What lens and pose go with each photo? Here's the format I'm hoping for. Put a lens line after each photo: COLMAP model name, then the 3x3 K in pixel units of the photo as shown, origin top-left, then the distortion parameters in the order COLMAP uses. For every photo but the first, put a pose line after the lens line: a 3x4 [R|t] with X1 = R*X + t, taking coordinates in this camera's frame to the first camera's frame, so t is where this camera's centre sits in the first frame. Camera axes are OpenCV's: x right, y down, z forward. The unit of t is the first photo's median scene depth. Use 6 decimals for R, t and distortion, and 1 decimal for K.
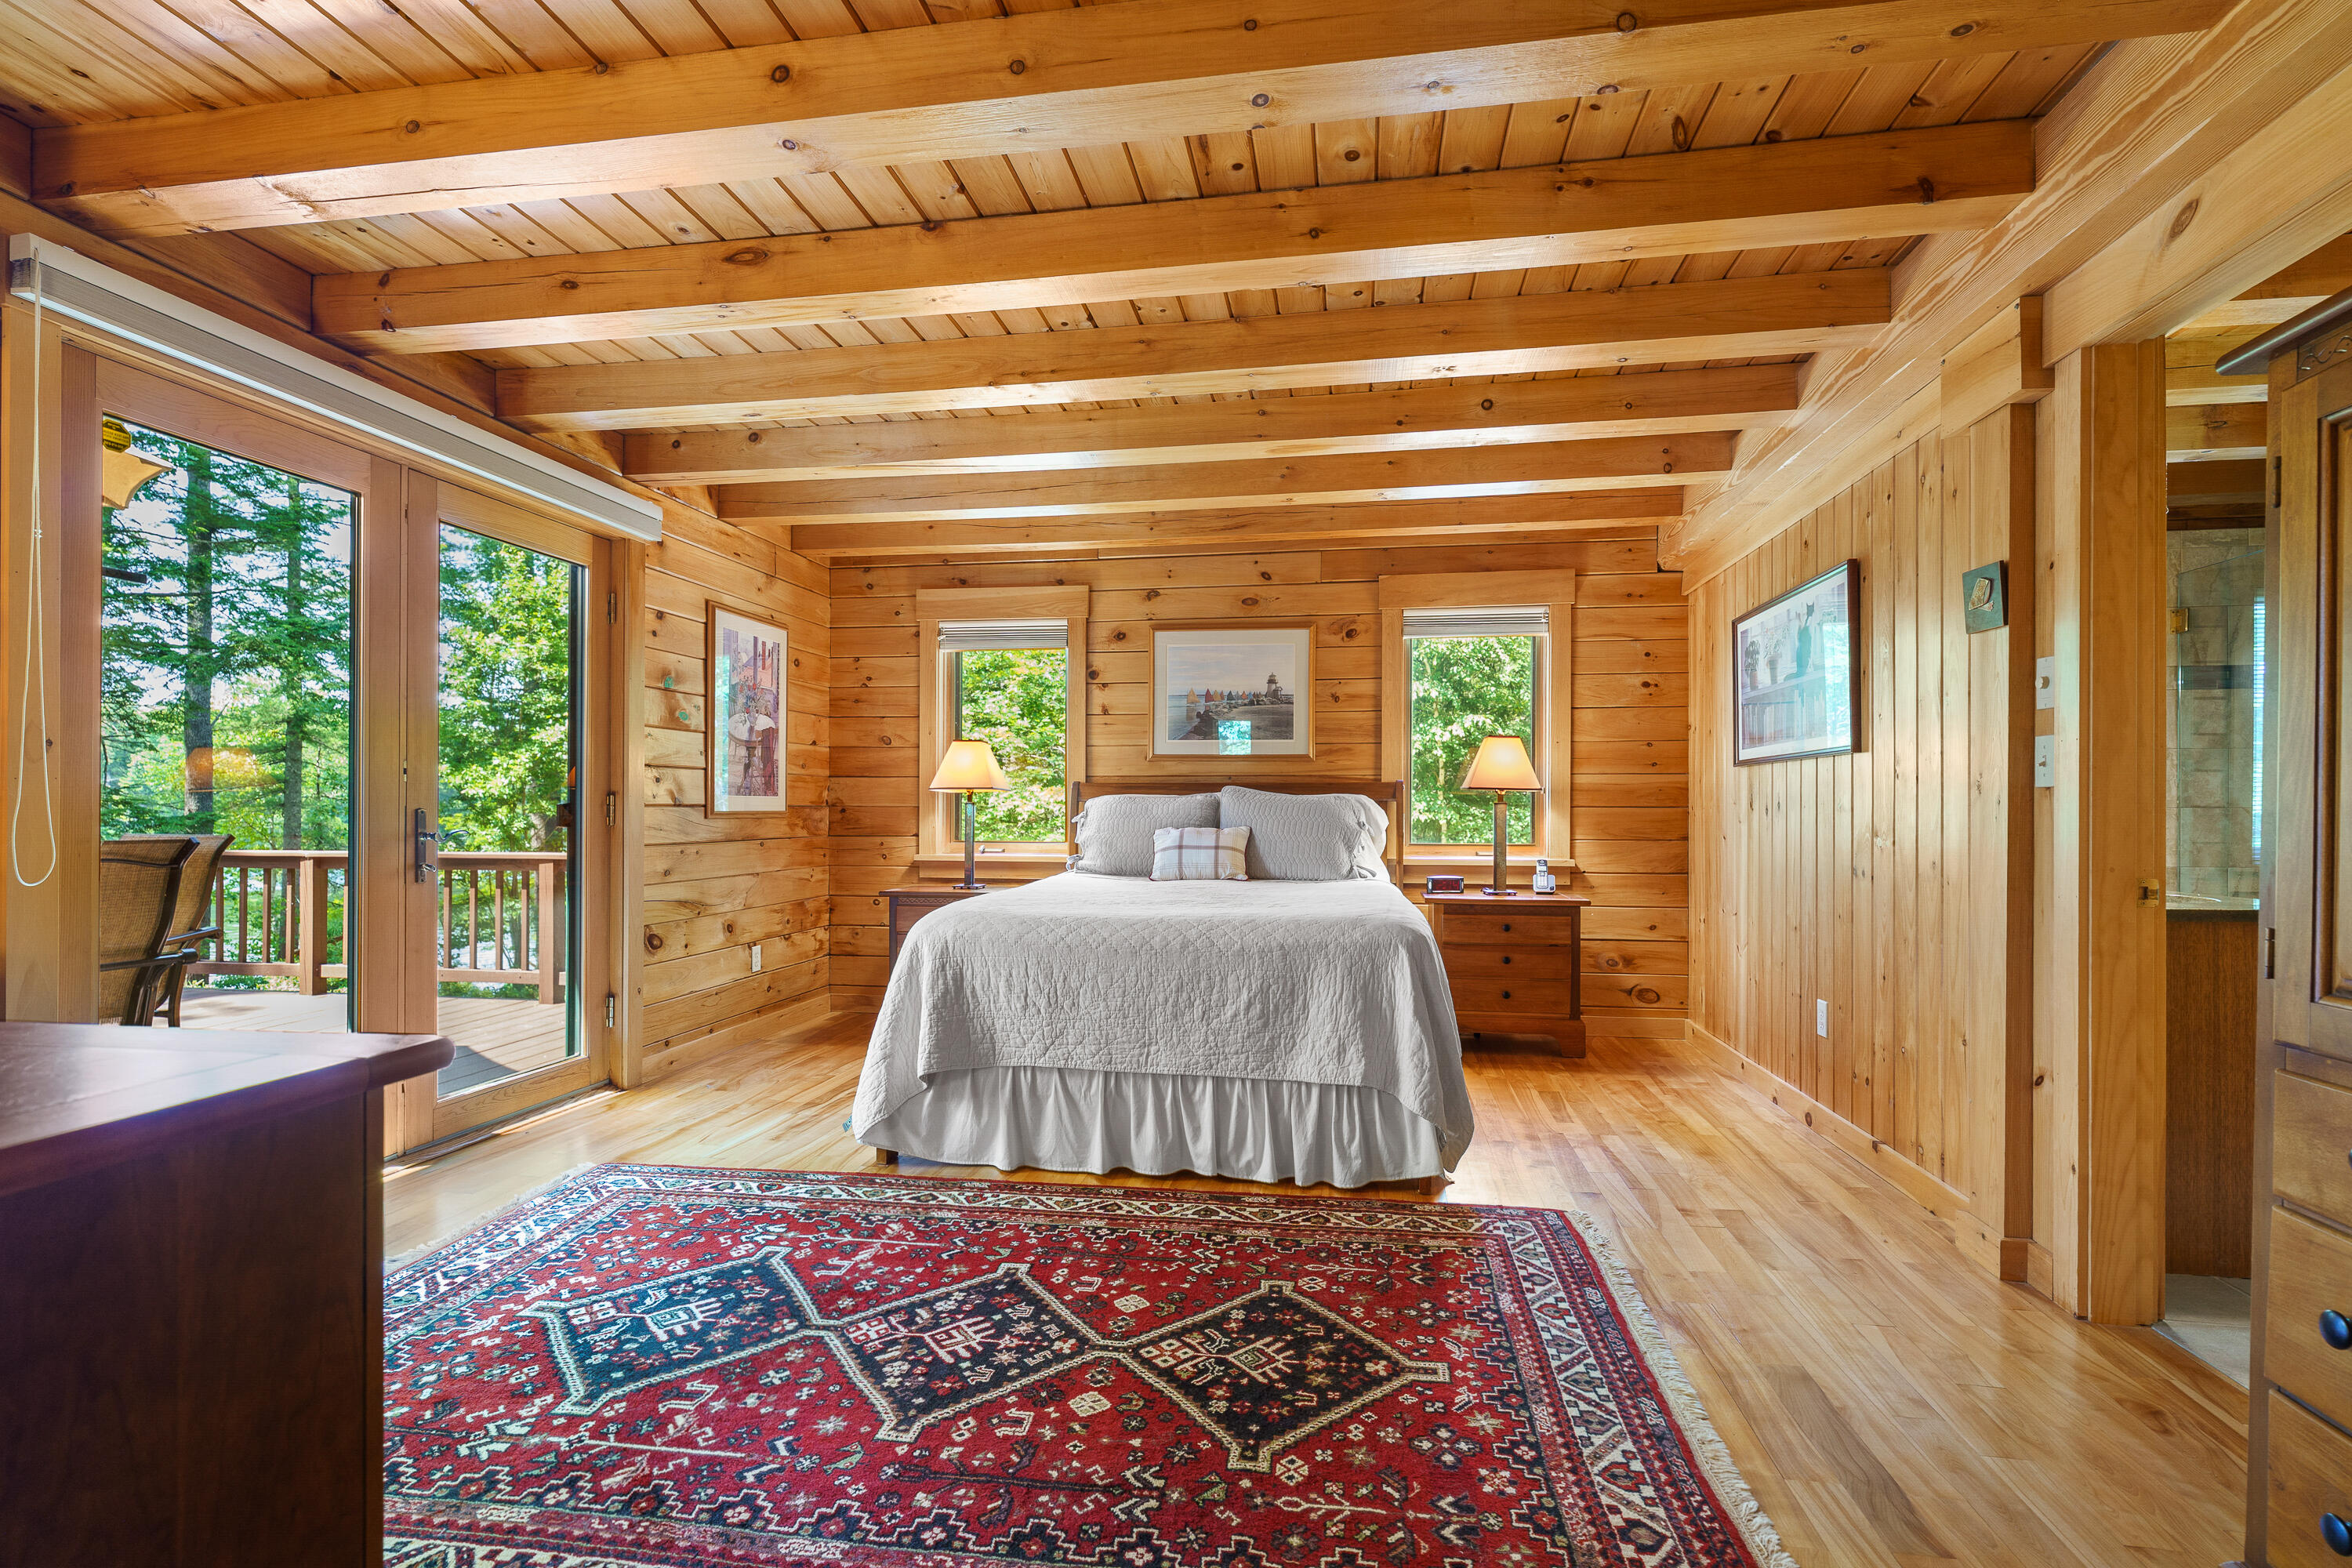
lens RADIAL K [[1068.9, 0, 1153.2], [0, 1068.9, 811.1], [0, 0, 1]] dist [-0.007716, 0.002510]
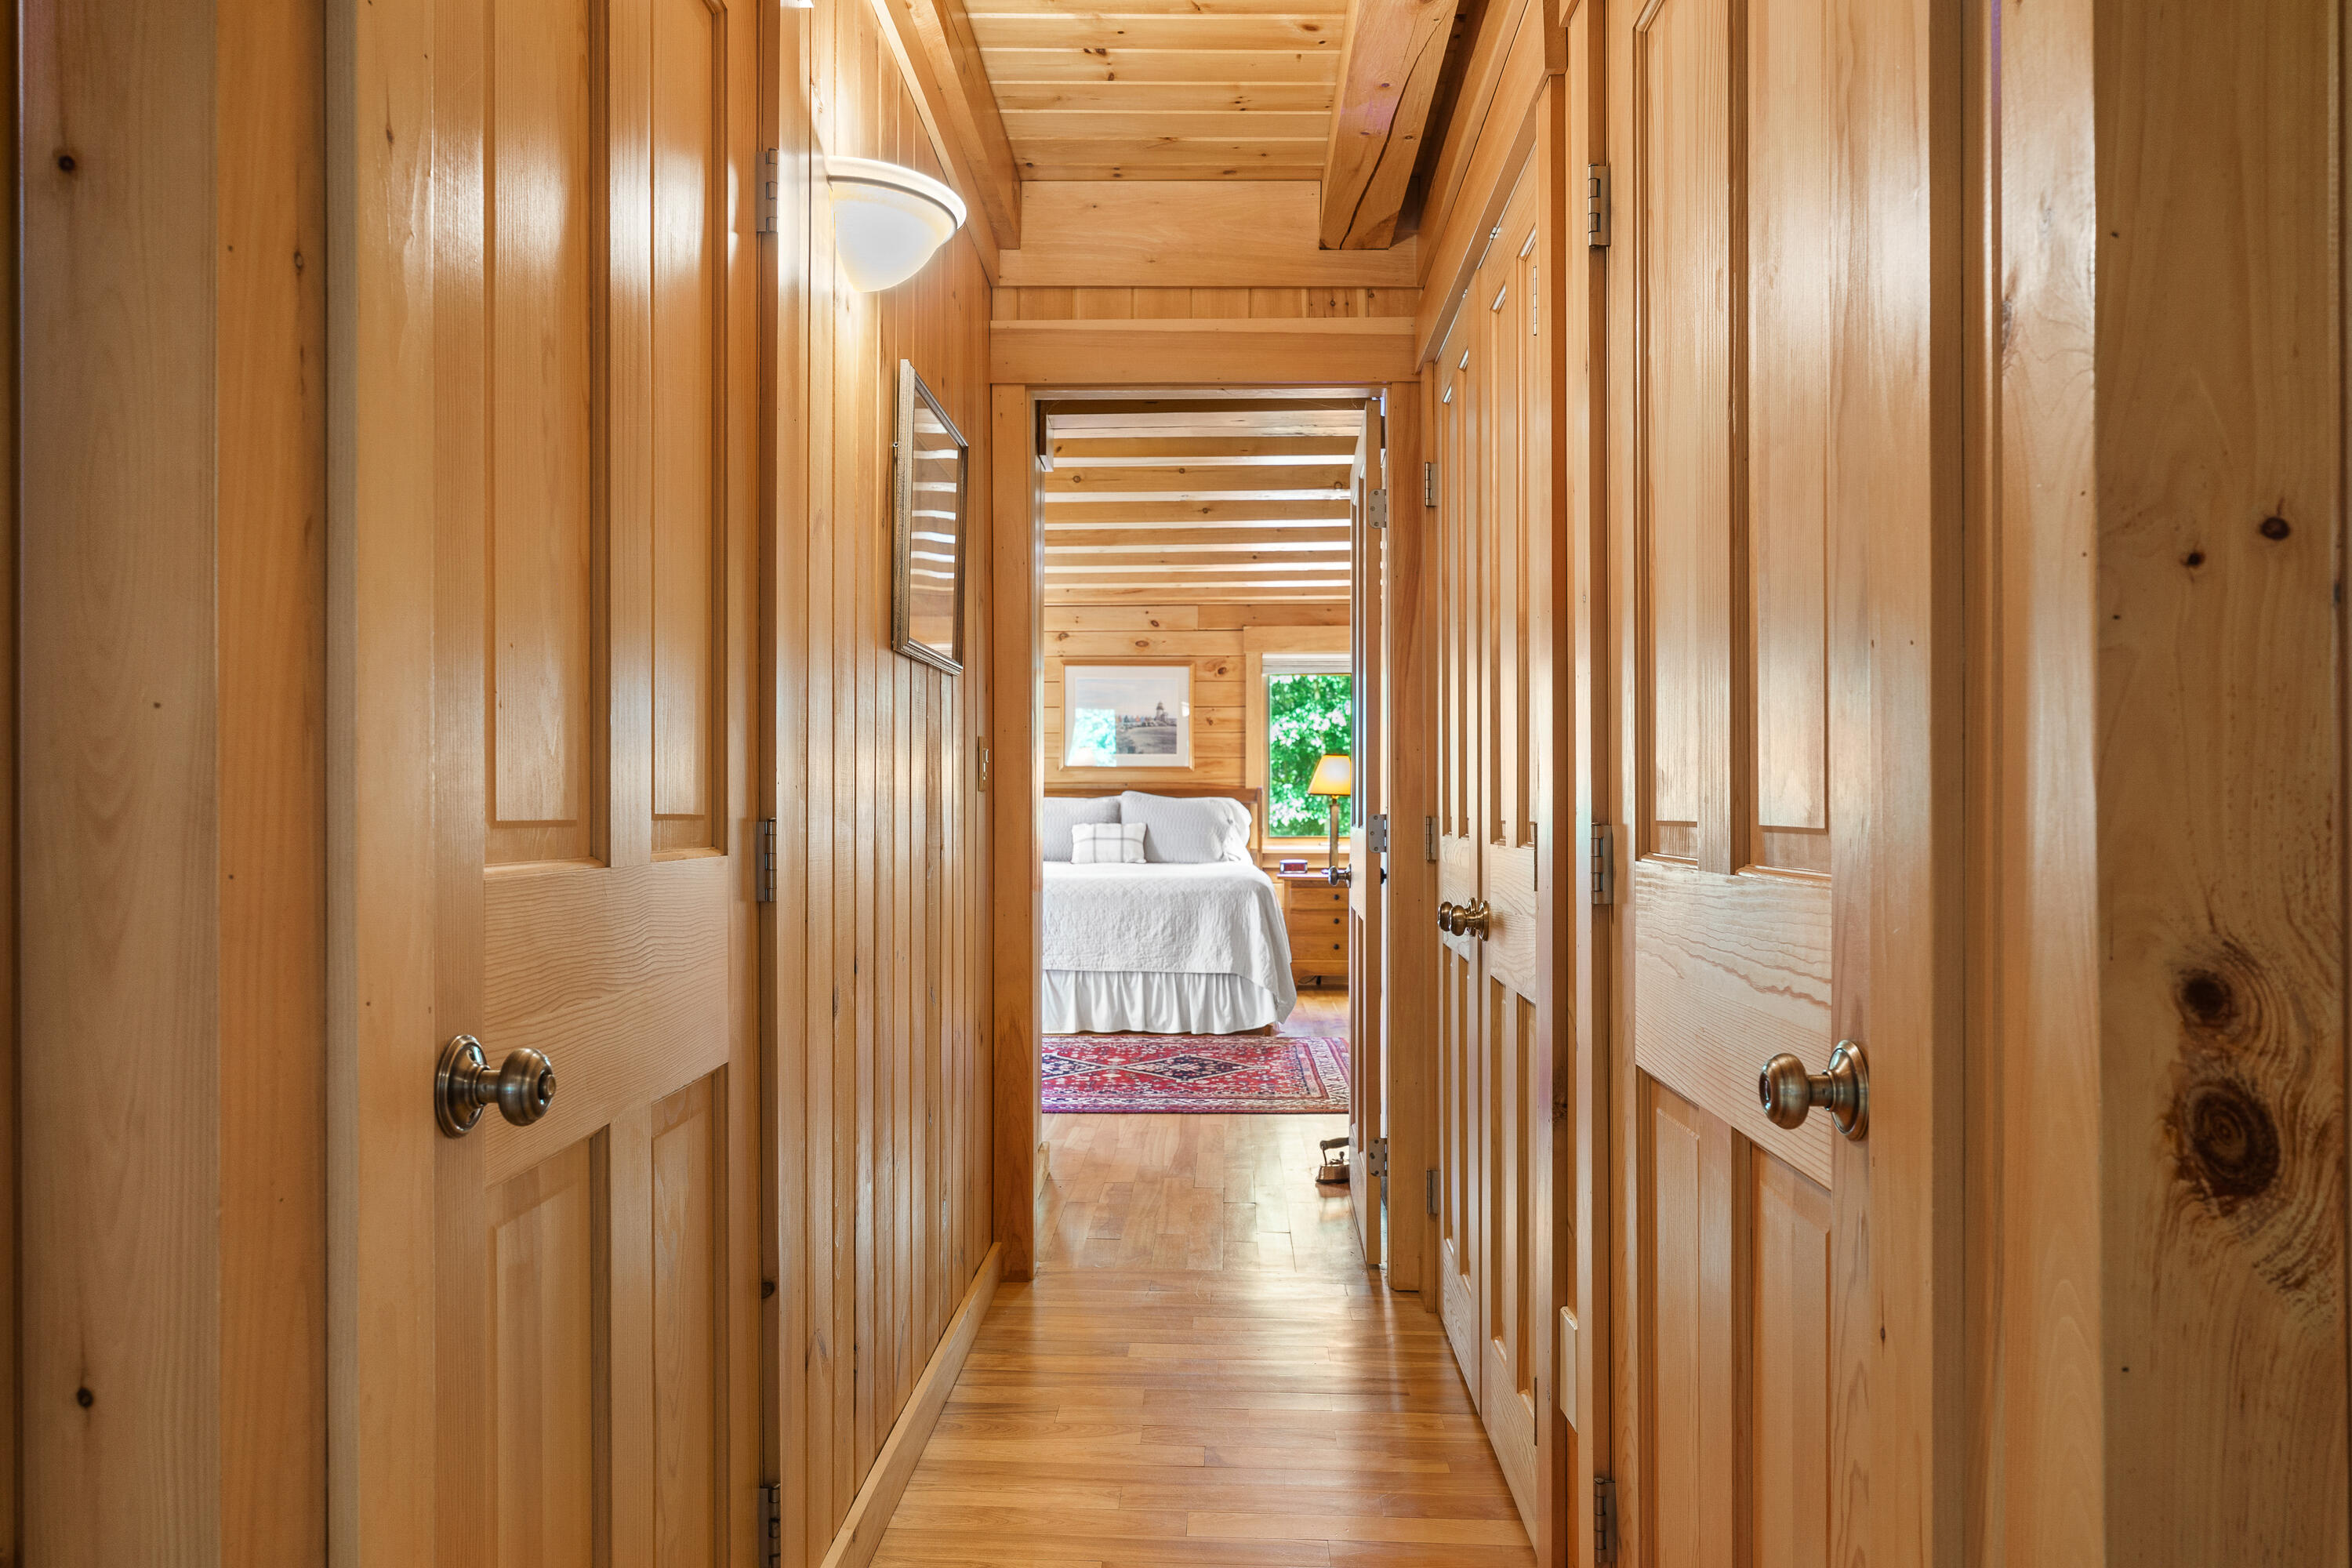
lens RADIAL K [[1453.7, 0, 1162.6], [0, 1453.7, 802.8], [0, 0, 1]] dist [0.000696, 0.000002]
pose [[0.989462, -0.001931, 0.144781, -0.204111], [0.002621, 0.999986, -0.004573, -0.002905], [-0.144770, 0.004904, 0.989453, -1.057166]]
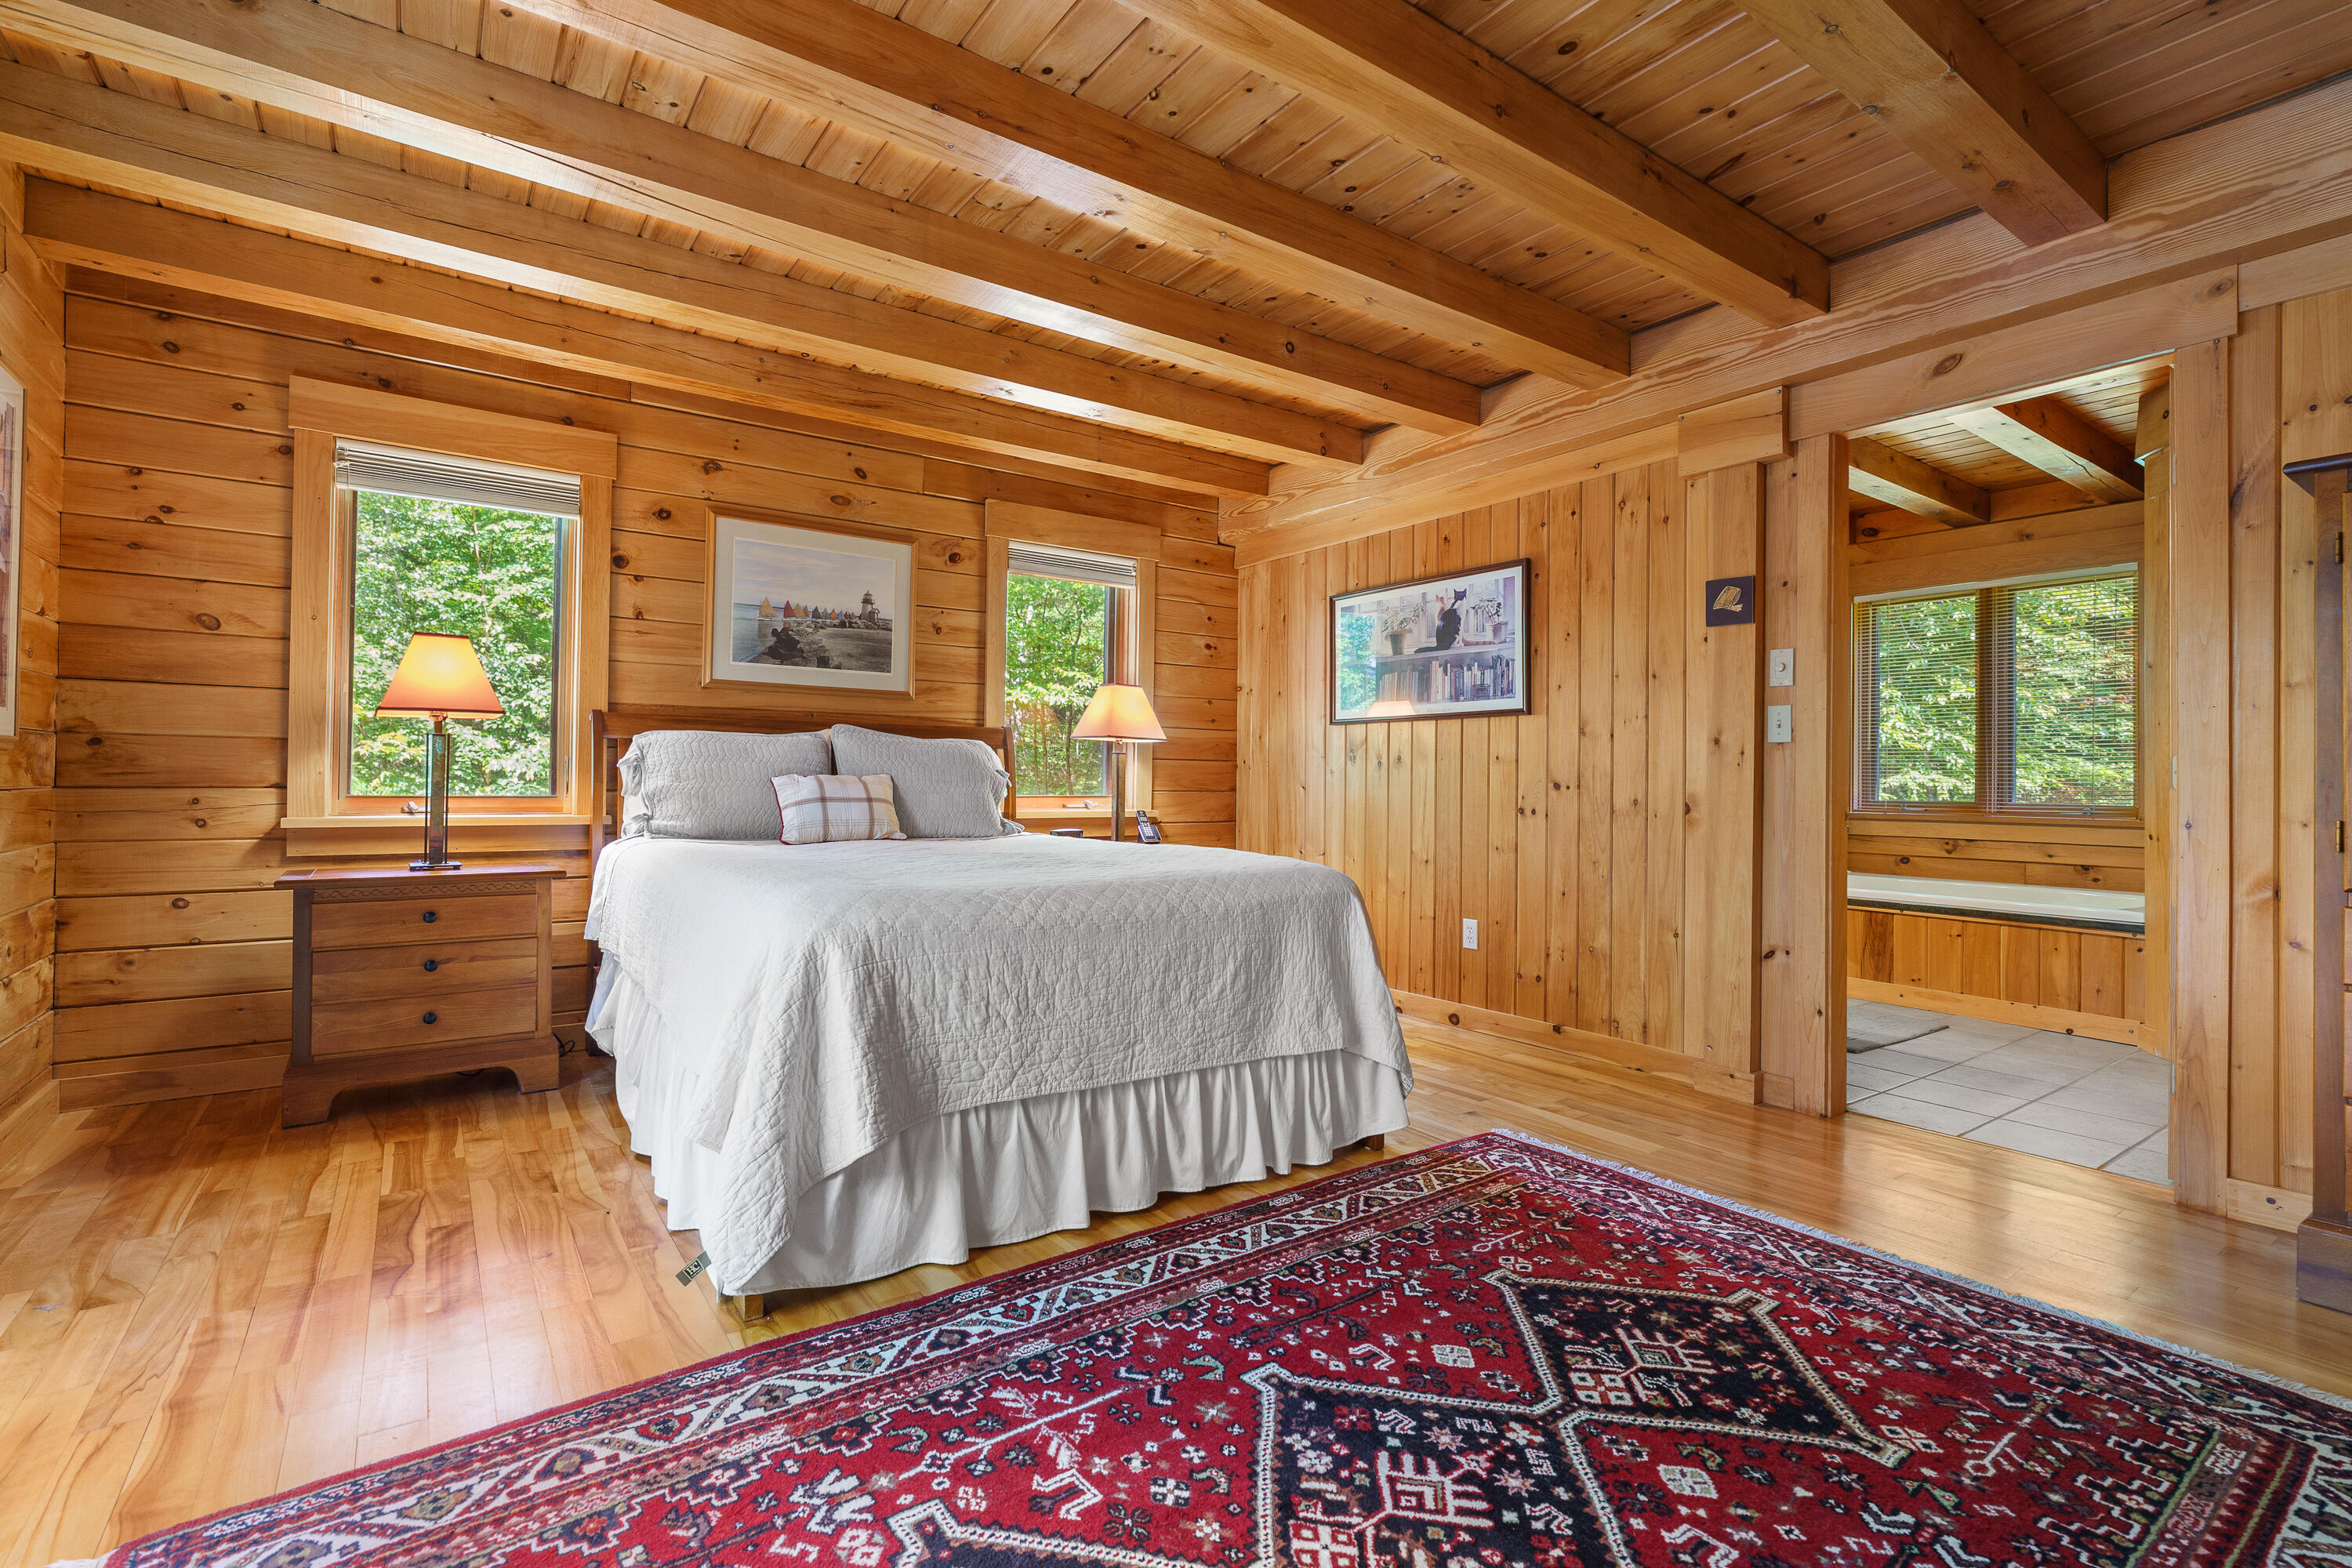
lens RADIAL K [[1068.9, 0, 1178.1], [0, 1068.9, 775.3], [0, 0, 1]] dist [-0.007716, 0.002510]
pose [[0.712474, 0.009254, 0.701637, -0.456202], [-0.010255, 0.999944, -0.002775, 0.021085], [-0.701623, -0.005218, 0.712529, 0.364609]]
